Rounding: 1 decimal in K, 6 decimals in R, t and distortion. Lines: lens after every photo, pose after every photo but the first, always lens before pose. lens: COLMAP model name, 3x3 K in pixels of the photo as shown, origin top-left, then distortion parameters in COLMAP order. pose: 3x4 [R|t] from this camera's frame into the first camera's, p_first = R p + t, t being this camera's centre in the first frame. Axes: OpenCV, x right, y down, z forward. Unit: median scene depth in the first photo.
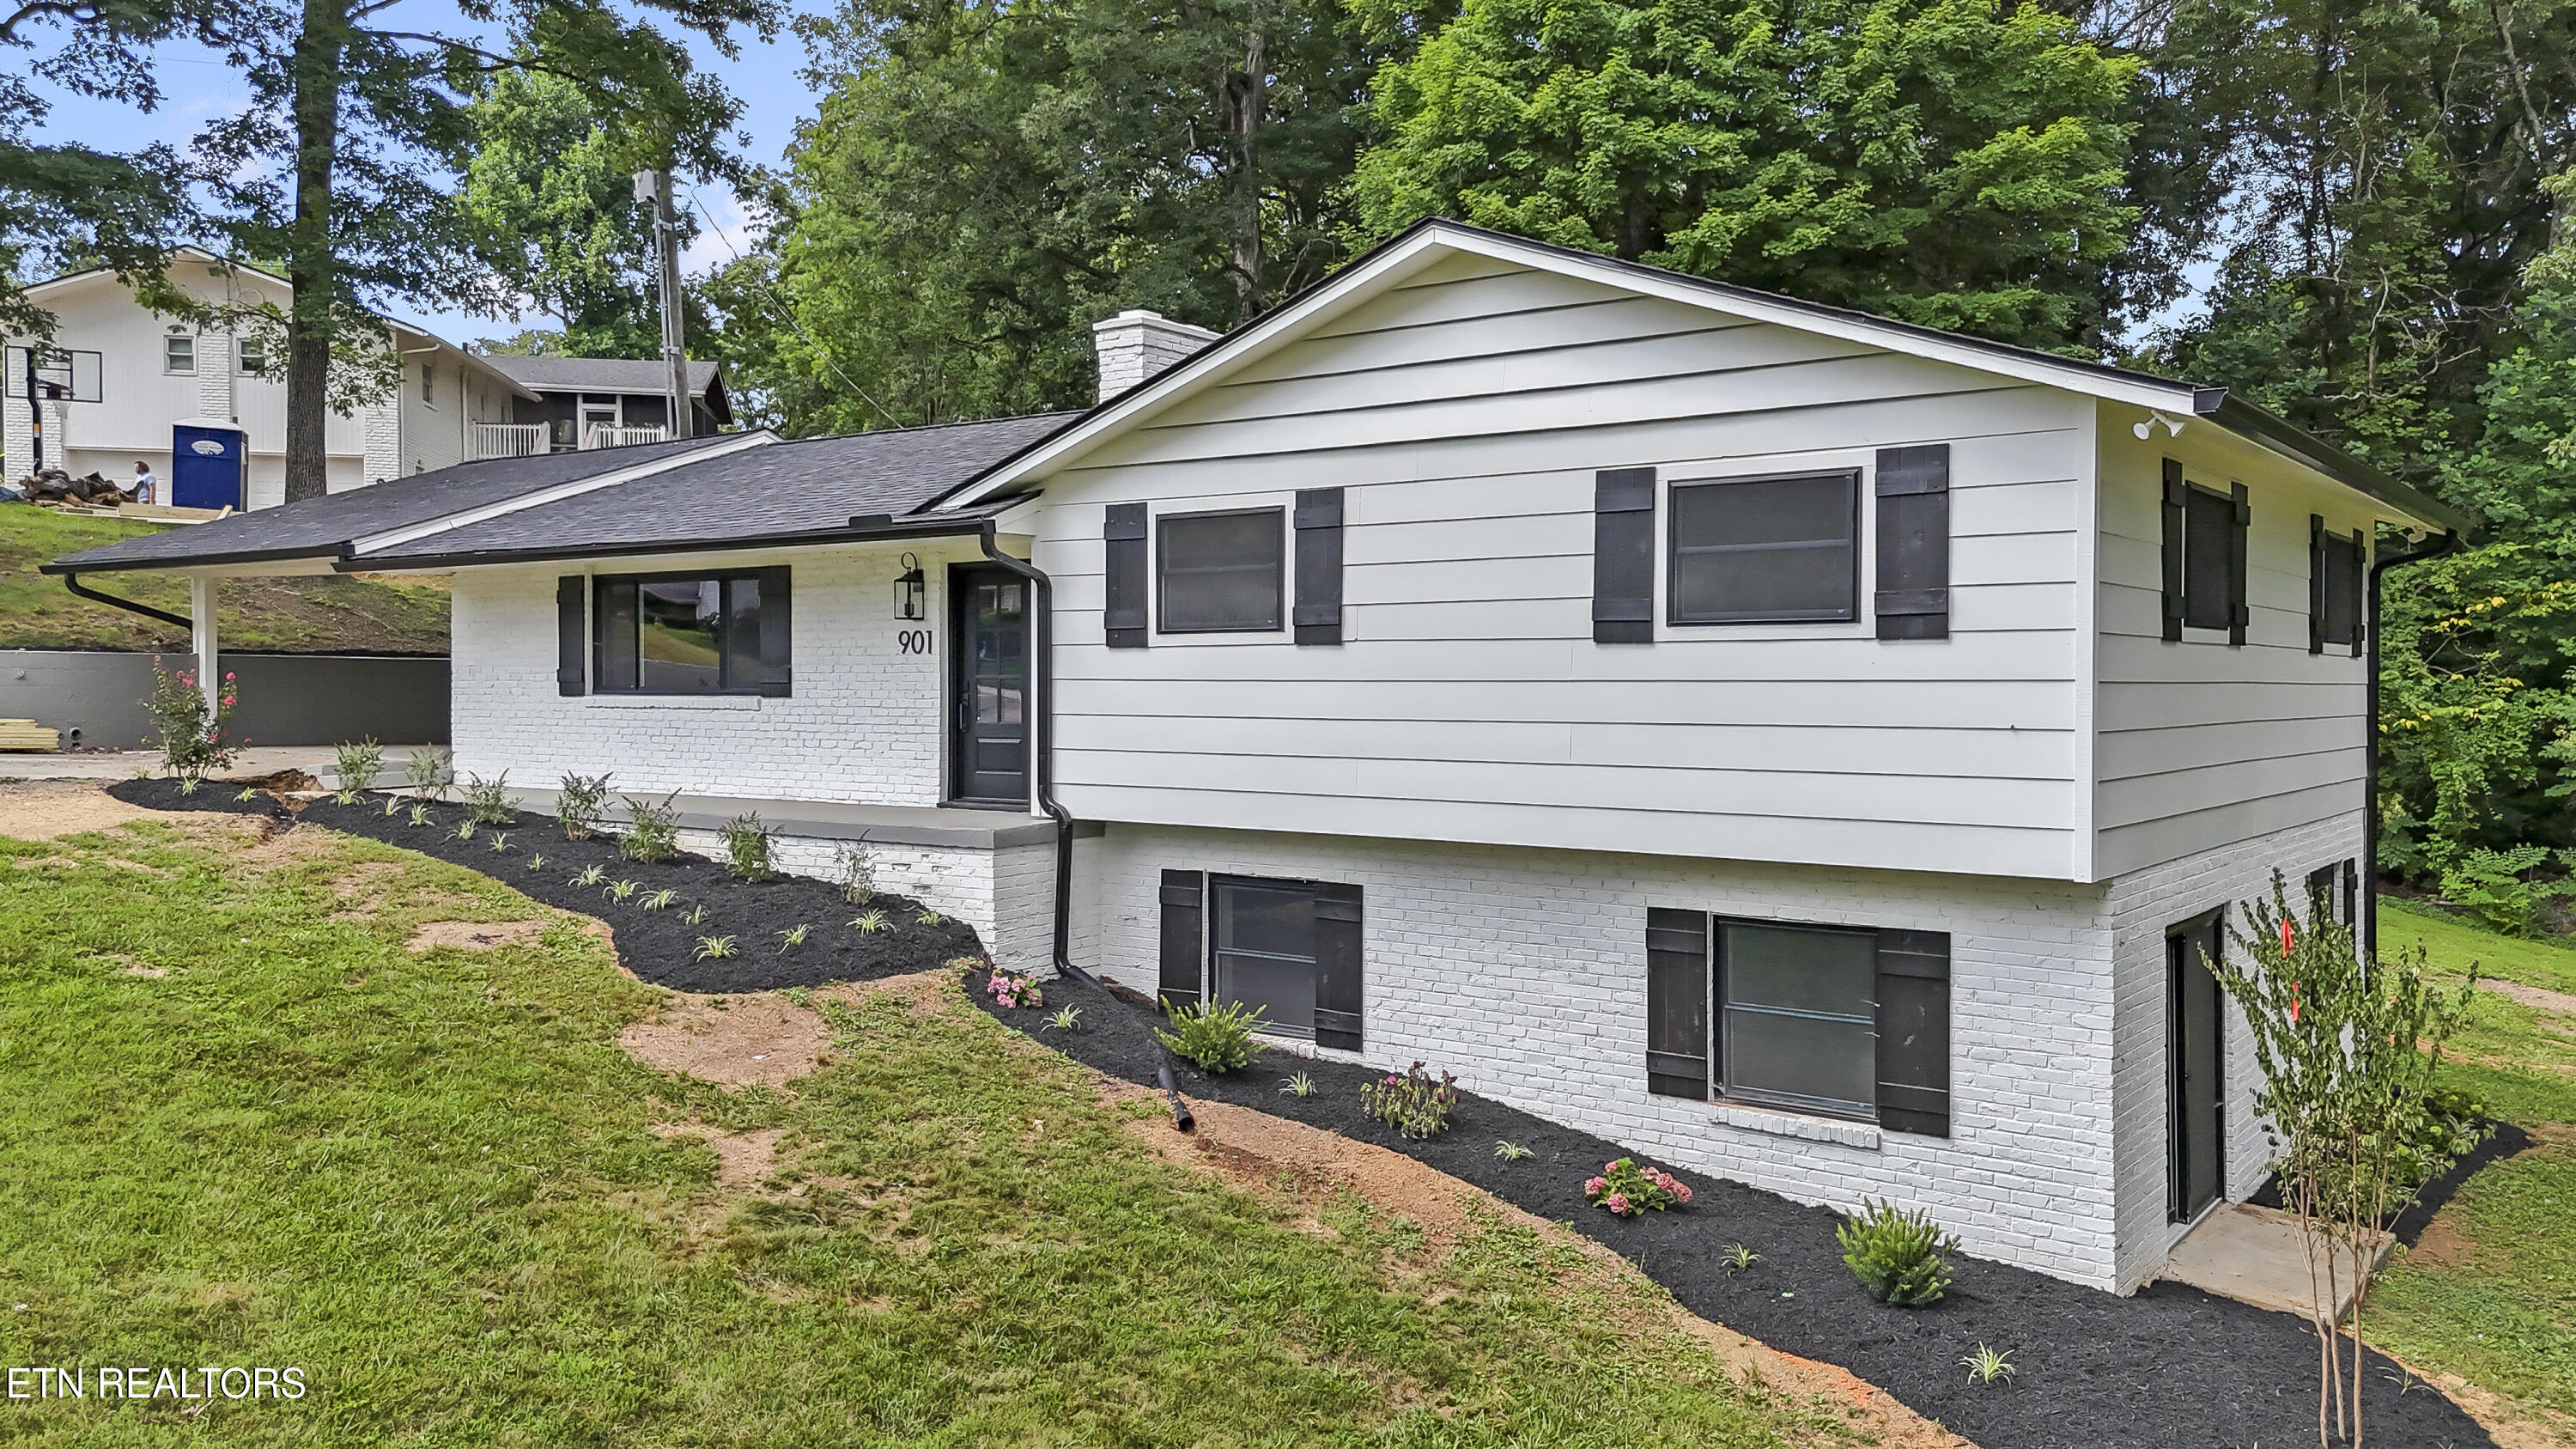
lens RADIAL K [[1865.8, 0, 1325.8], [0, 1865.8, 714.4], [0, 0, 1]] dist [0.089648, -0.001846]
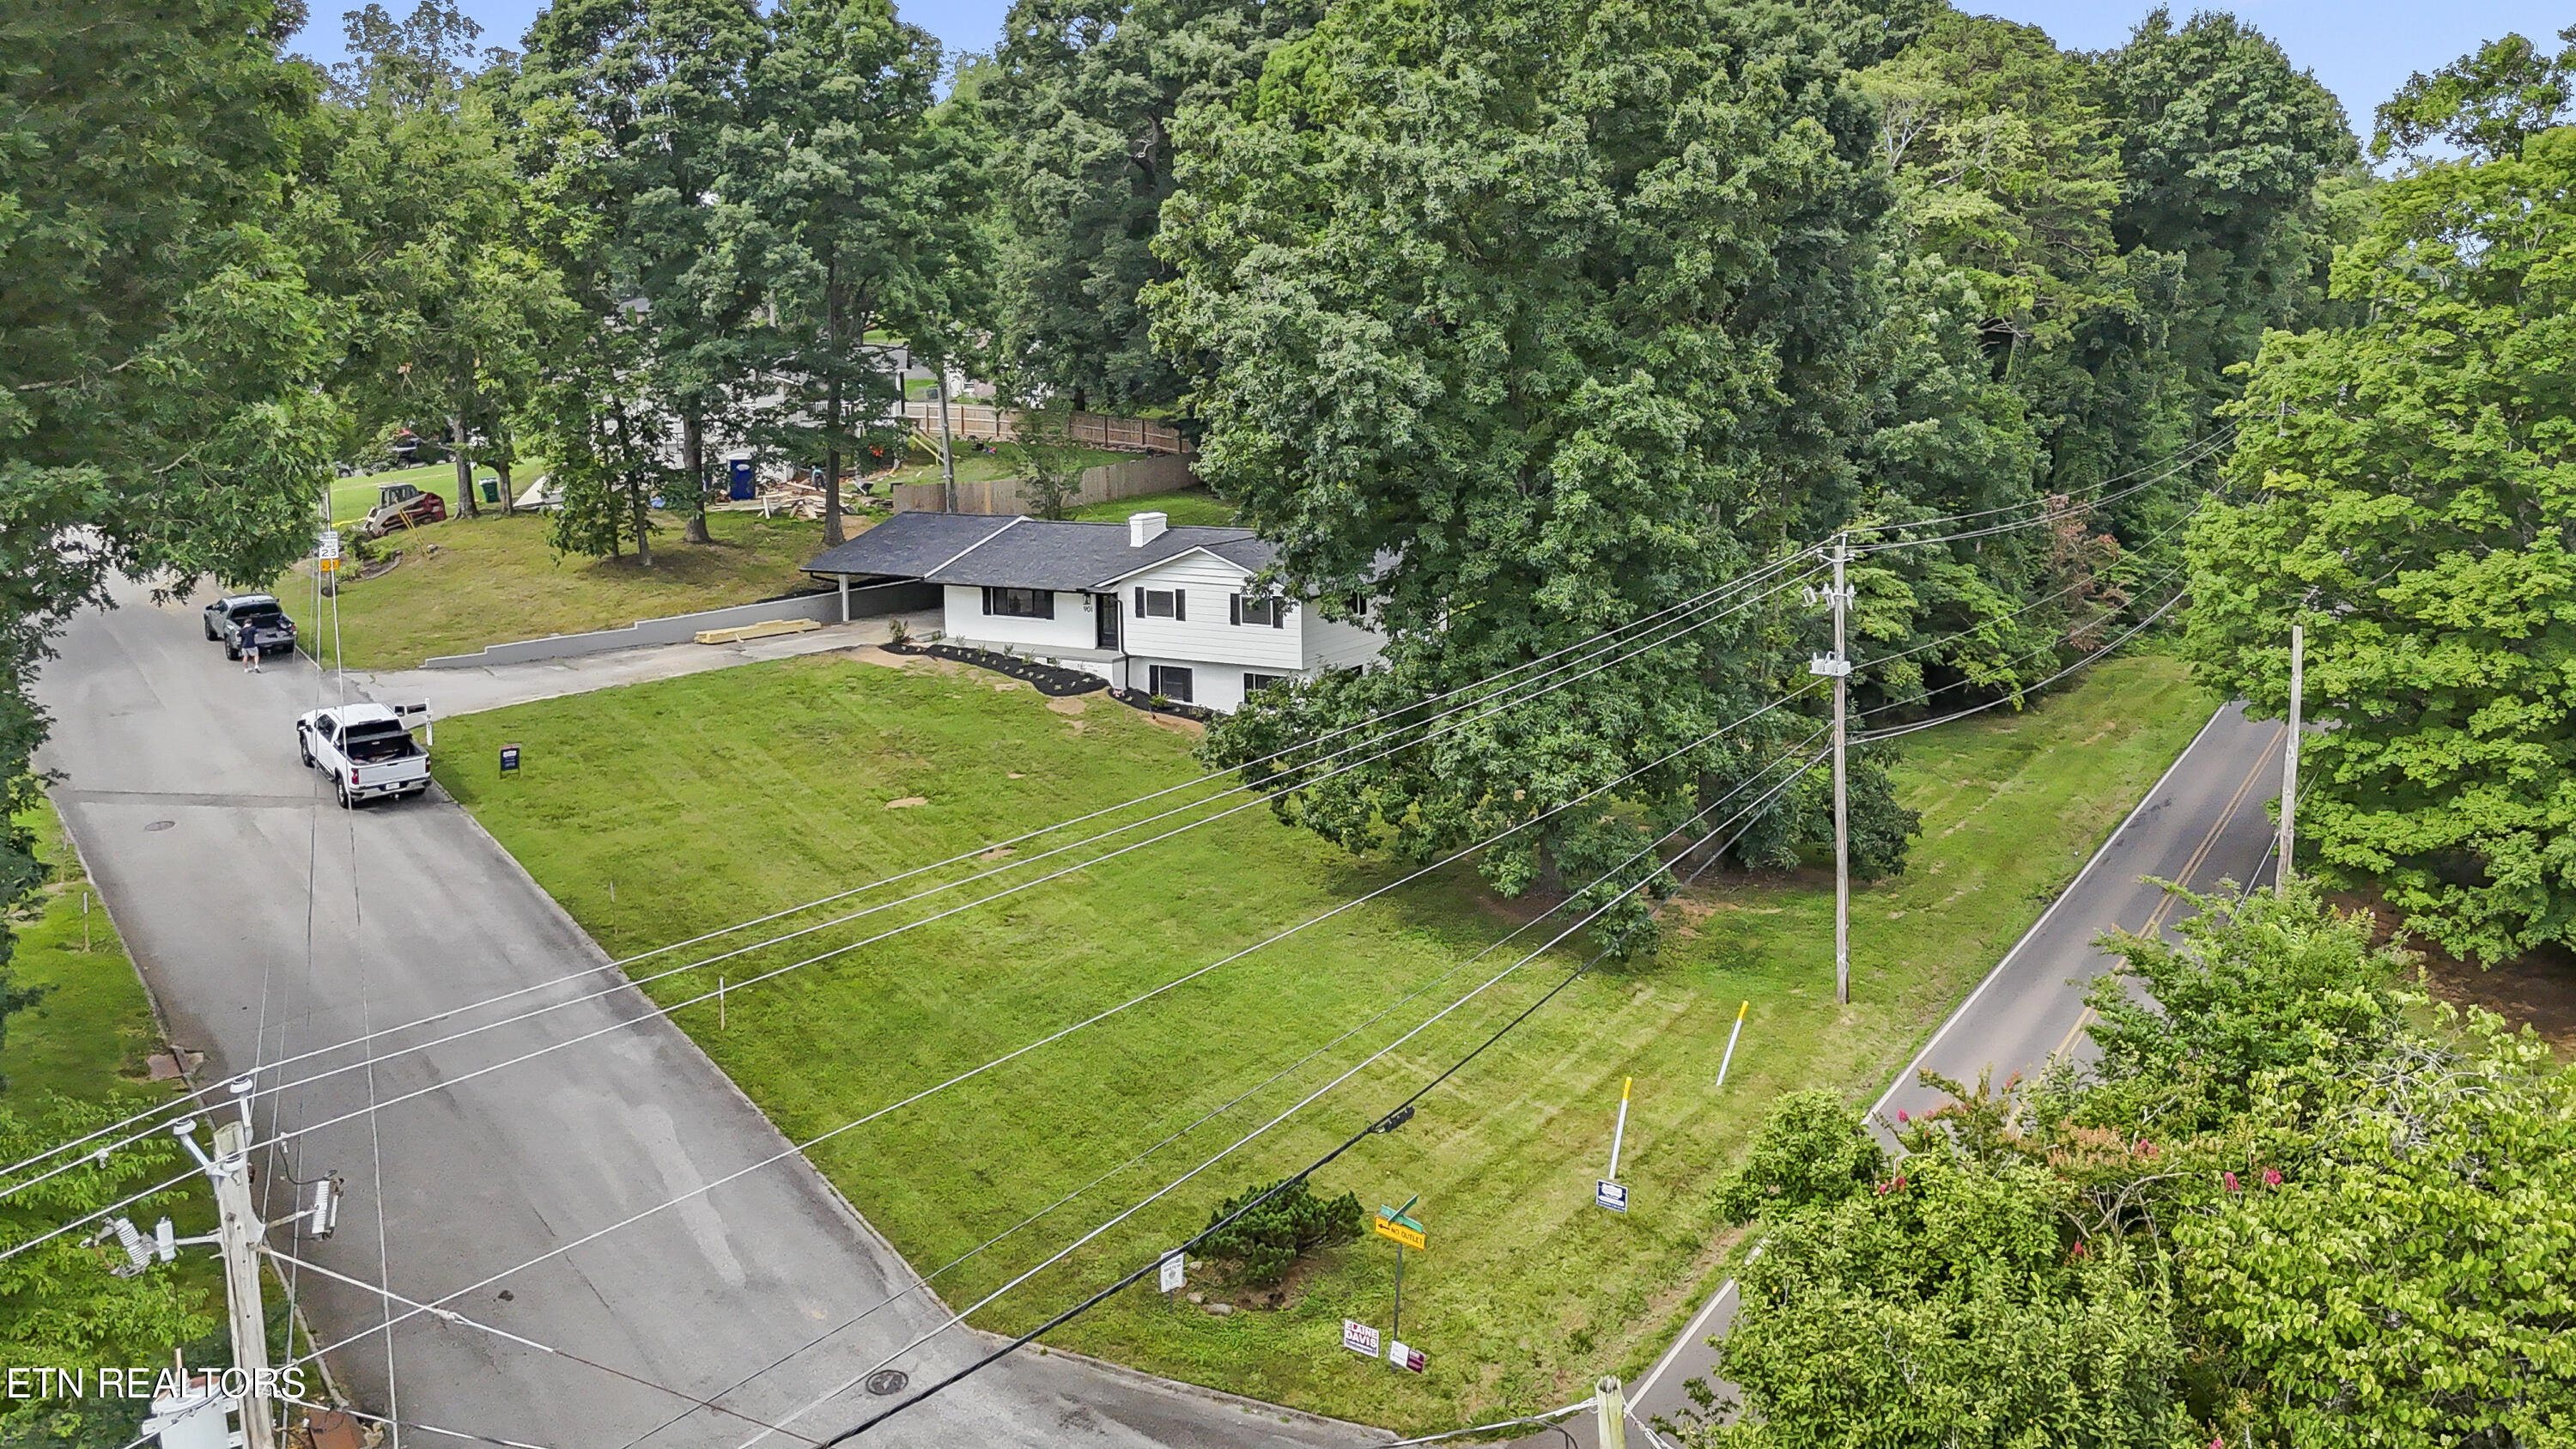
lens RADIAL K [[1878.1, 0, 1587.3], [0, 1878.1, 403.4], [0, 0, 1]] dist [0.039310, -0.001979]
pose [[0.991266, -0.022859, 0.129882, 0.400281], [0.019452, 0.999434, 0.027436, -0.677384], [-0.130435, -0.024669, 0.991150, -3.781376]]
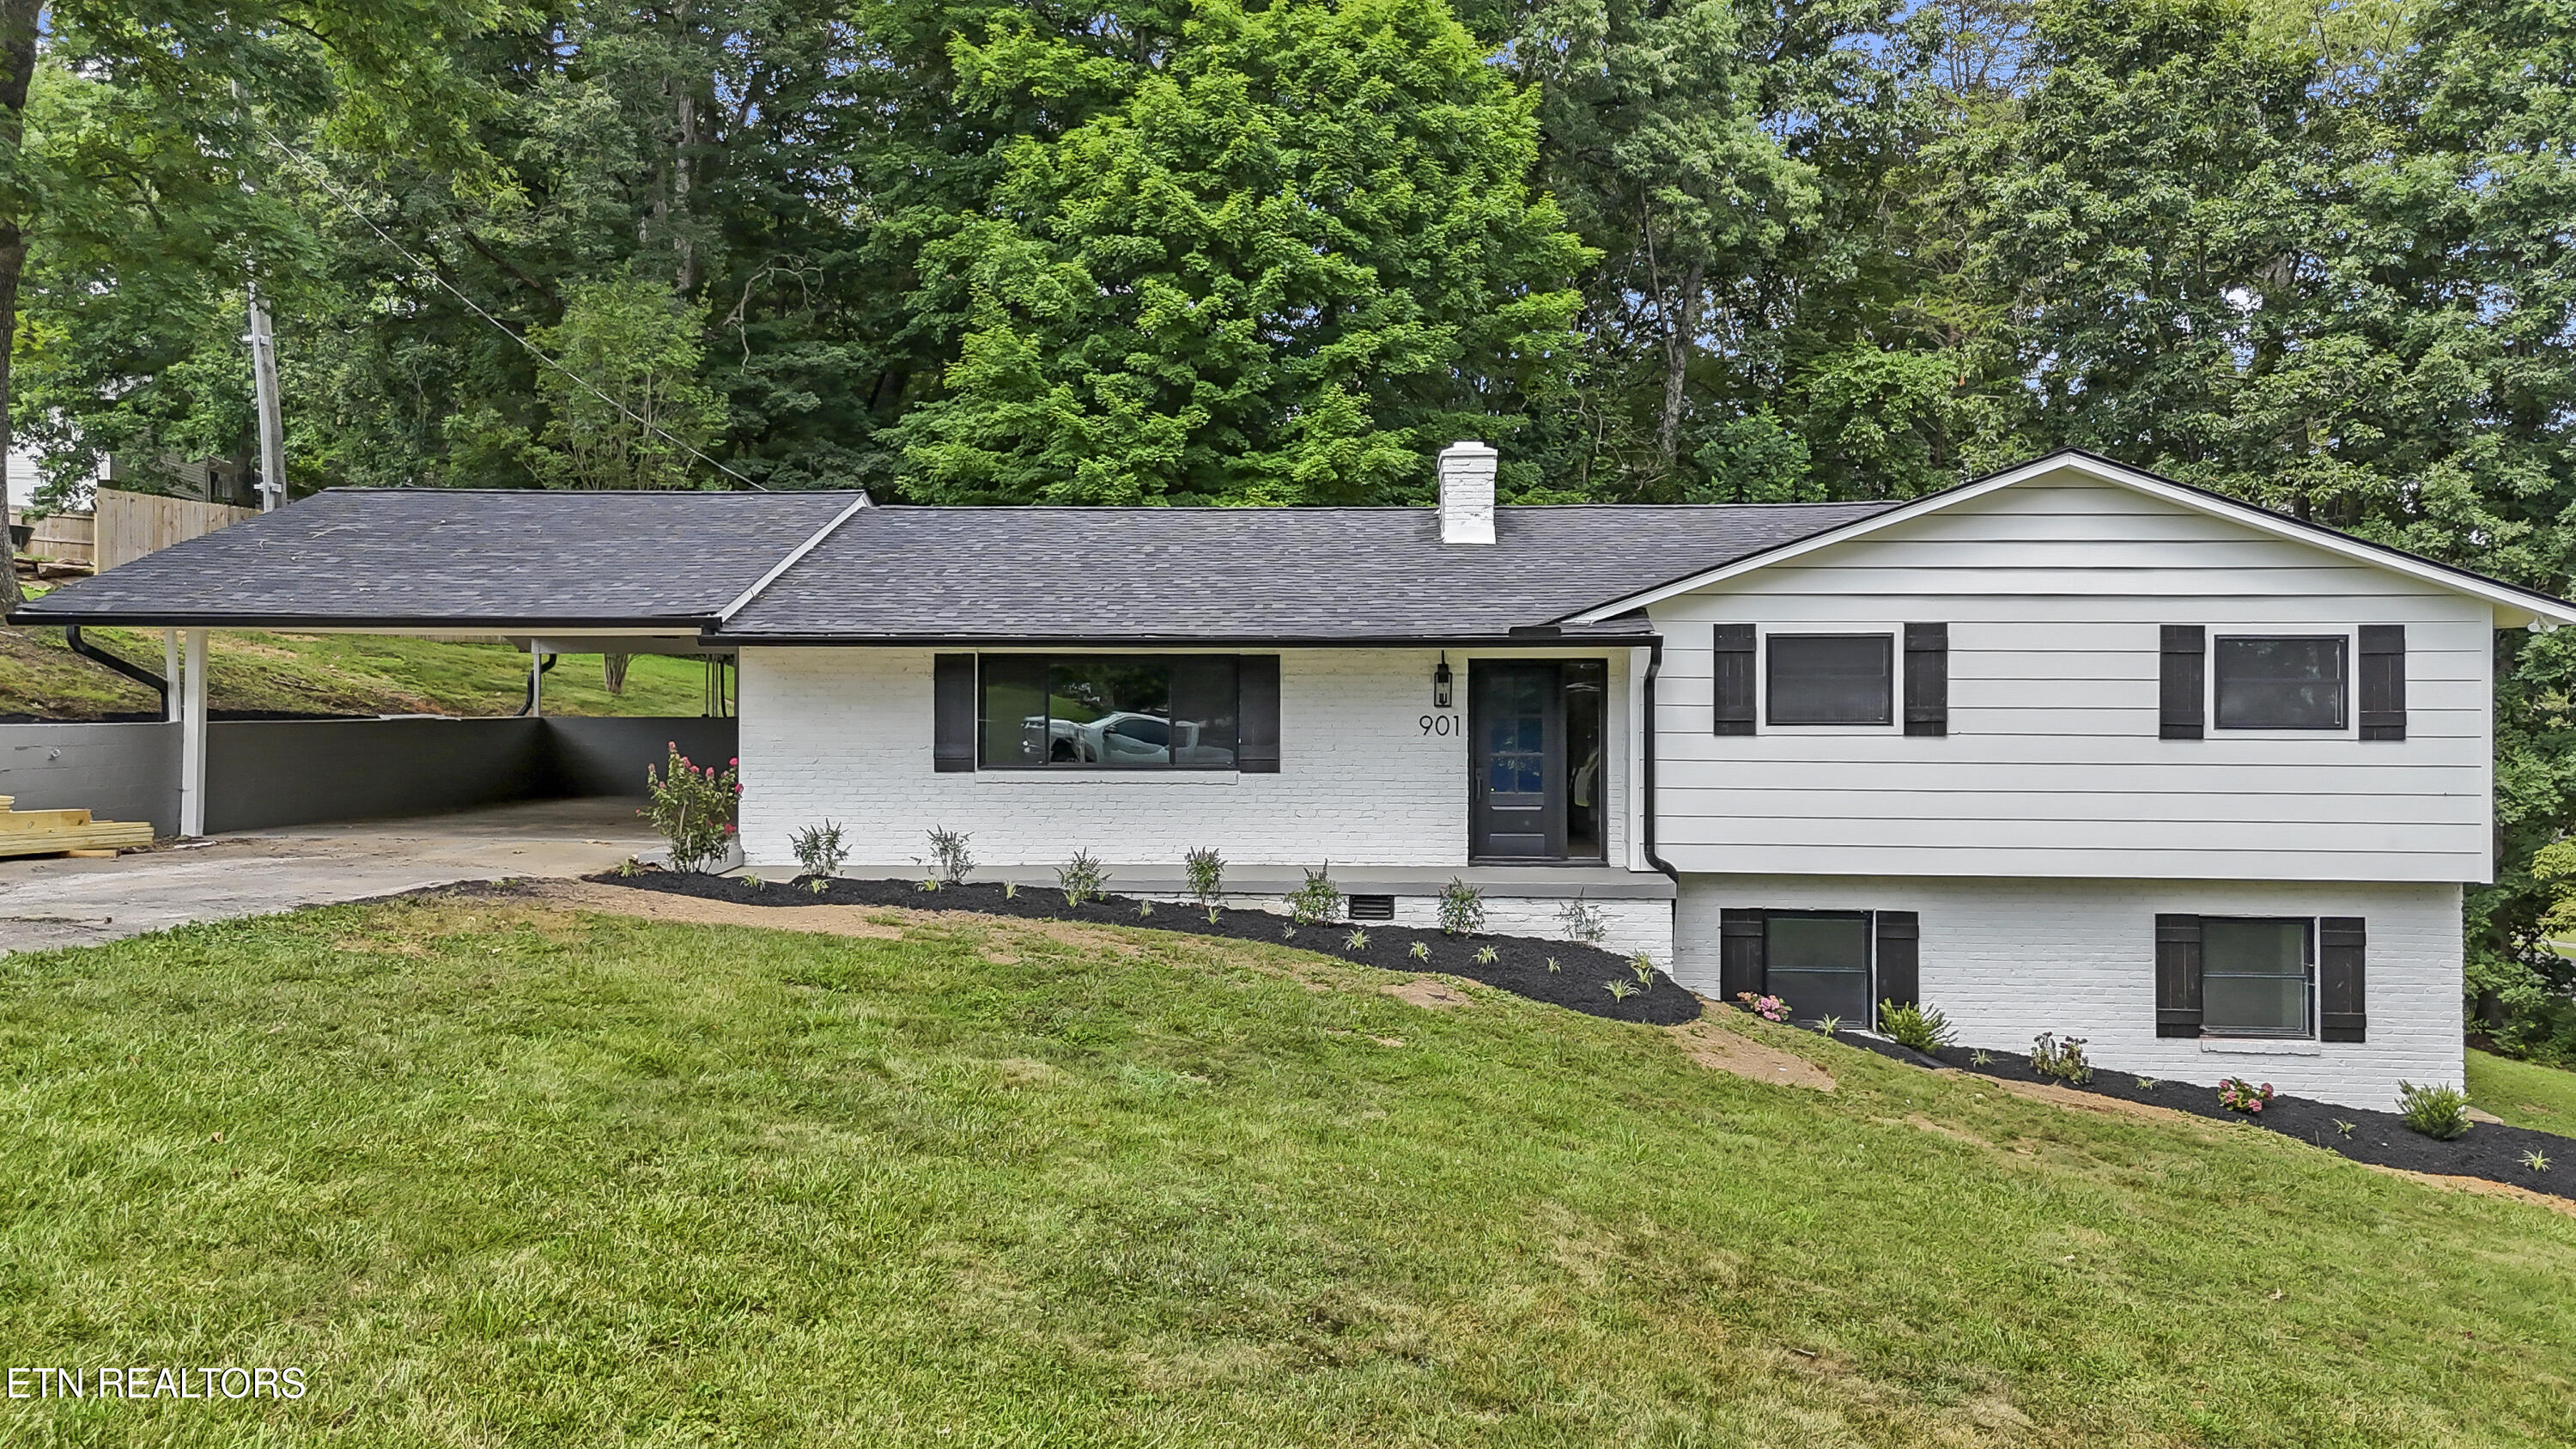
lens RADIAL K [[1865.8, 0, 1325.8], [0, 1865.8, 714.4], [0, 0, 1]] dist [0.089648, -0.001846]
pose [[0.832668, -0.001140, 0.553771, -1.059823], [0.006453, 0.999950, -0.007646, -0.042595], [-0.553734, 0.009940, 0.832634, 0.085546]]
